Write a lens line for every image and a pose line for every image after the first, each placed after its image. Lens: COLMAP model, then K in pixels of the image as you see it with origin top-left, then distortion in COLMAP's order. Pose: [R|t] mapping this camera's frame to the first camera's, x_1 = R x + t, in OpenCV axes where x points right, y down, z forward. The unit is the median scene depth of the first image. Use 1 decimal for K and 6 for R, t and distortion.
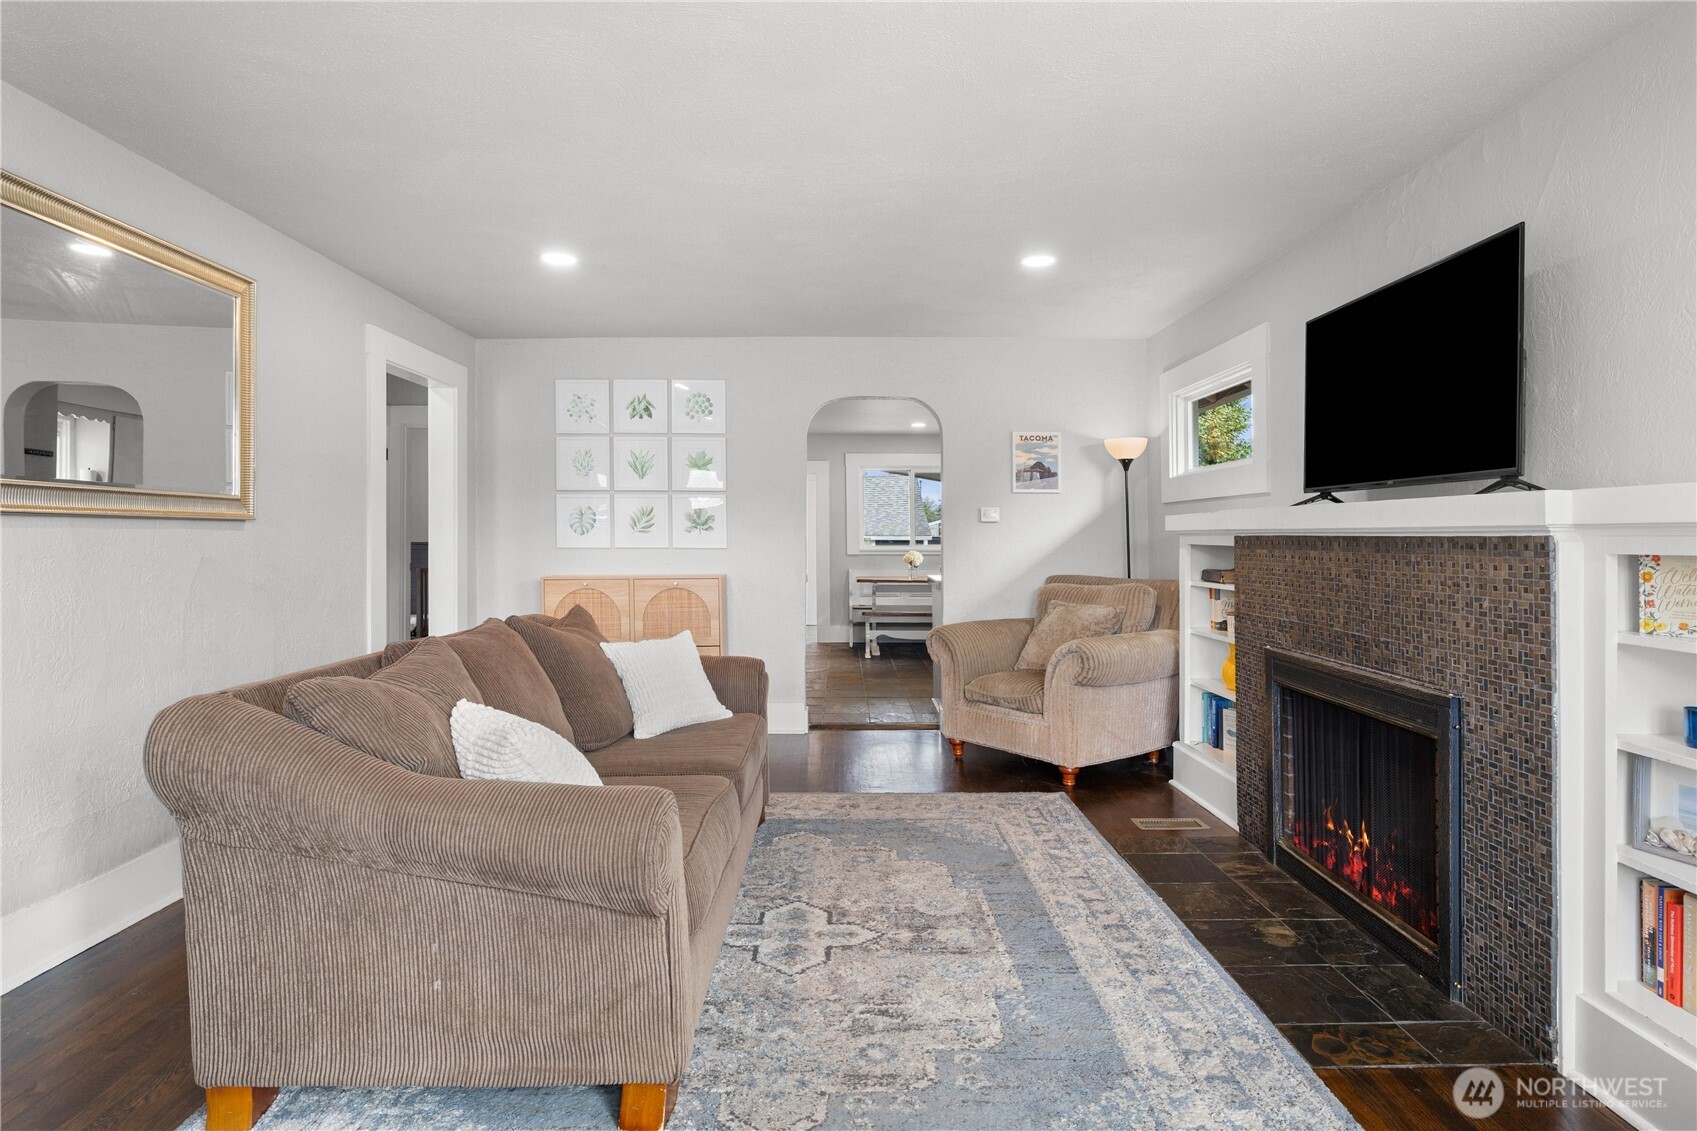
lens RADIAL K [[915.0, 0, 848.8], [0, 915.0, 535.1], [0, 0, 1]] dist [0.000254, 0.000196]
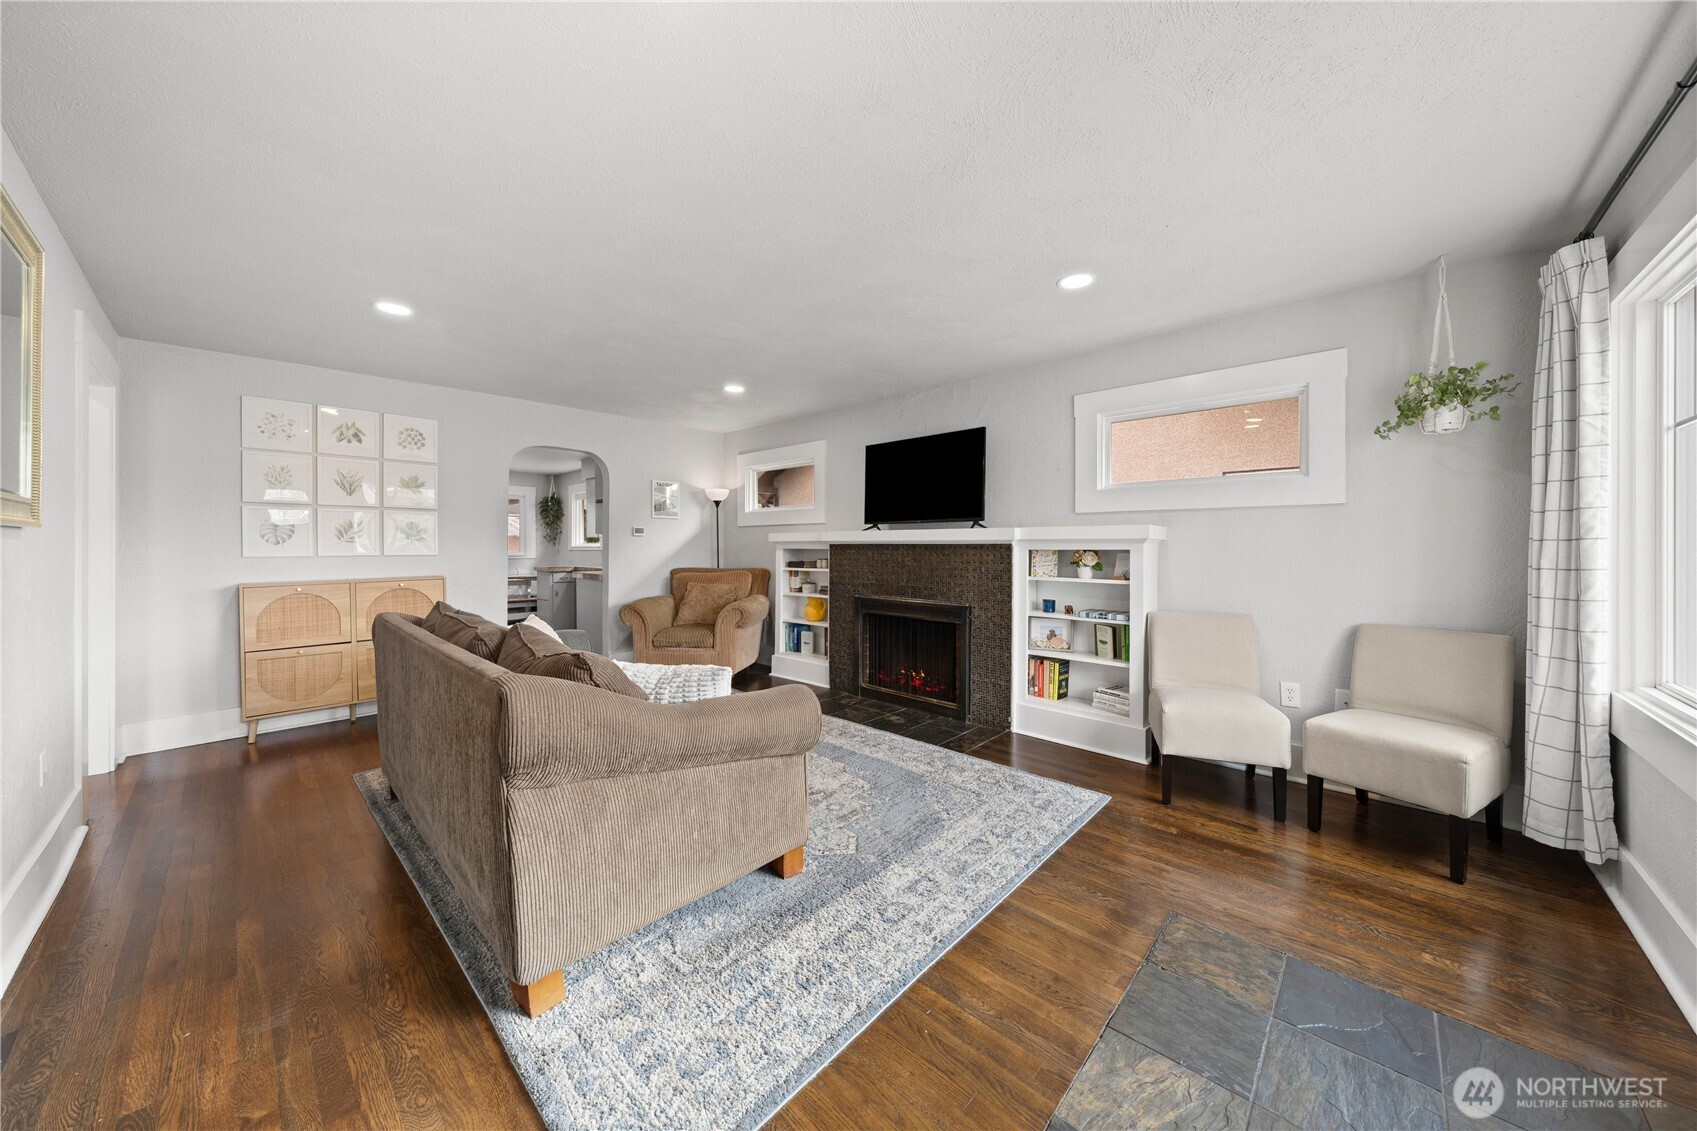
lens RADIAL K [[578.2, 0, 848.8], [0, 578.2, 549.1], [0, 0, 1]] dist [-0.000877, -0.000019]
pose [[0.691105, -0.006935, 0.722721, -0.540696], [0.001617, 0.999966, 0.008049, 0.001528], [-0.722752, -0.004394, 0.691093, 0.078782]]
